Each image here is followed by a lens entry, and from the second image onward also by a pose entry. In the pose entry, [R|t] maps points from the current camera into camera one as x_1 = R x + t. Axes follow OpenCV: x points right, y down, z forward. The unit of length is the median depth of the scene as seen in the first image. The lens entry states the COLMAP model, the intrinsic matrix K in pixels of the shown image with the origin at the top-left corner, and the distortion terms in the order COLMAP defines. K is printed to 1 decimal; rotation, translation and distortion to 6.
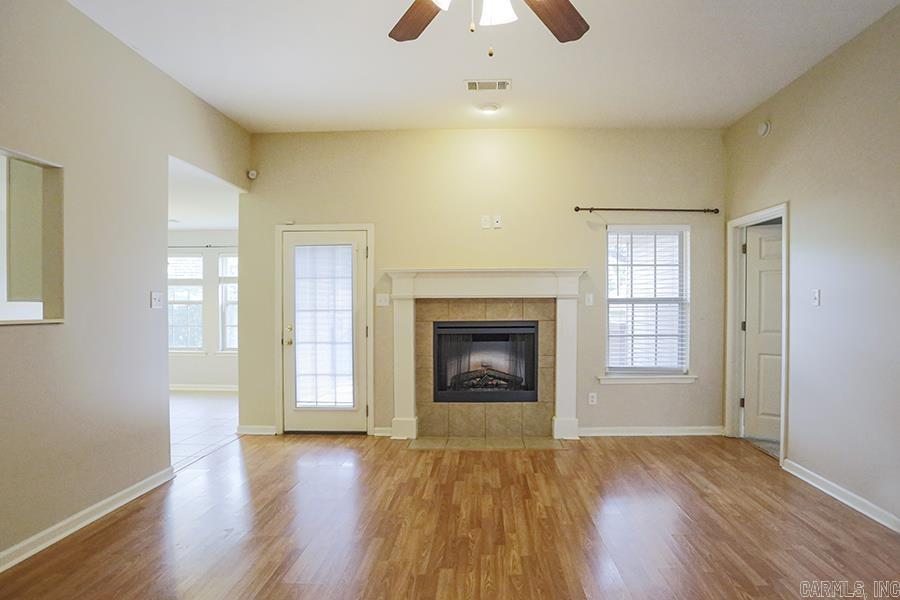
lens RADIAL K [[440.8, 0, 429.5], [0, 440.8, 311.3], [0, 0, 1]] dist [-0.028156, 0.000492]
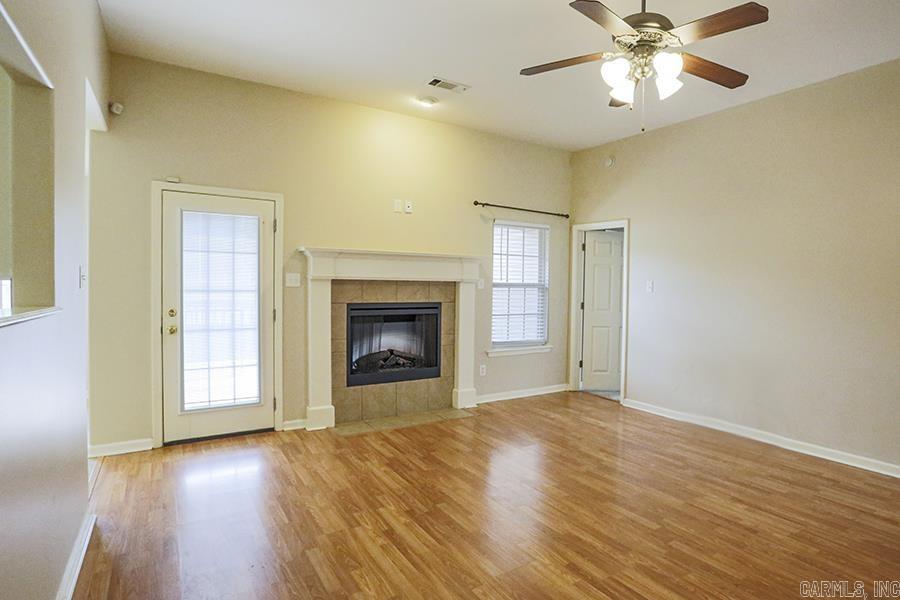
lens RADIAL K [[467.8, 0, 450.0], [0, 467.8, 300.0], [0, 0, 1]] dist [-0.001244, -0.000023]
pose [[0.846364, -0.000907, 0.532603, -0.348876], [-0.007427, 0.999881, 0.013505, 0.000198], [-0.532552, -0.015385, 0.846257, 0.013513]]
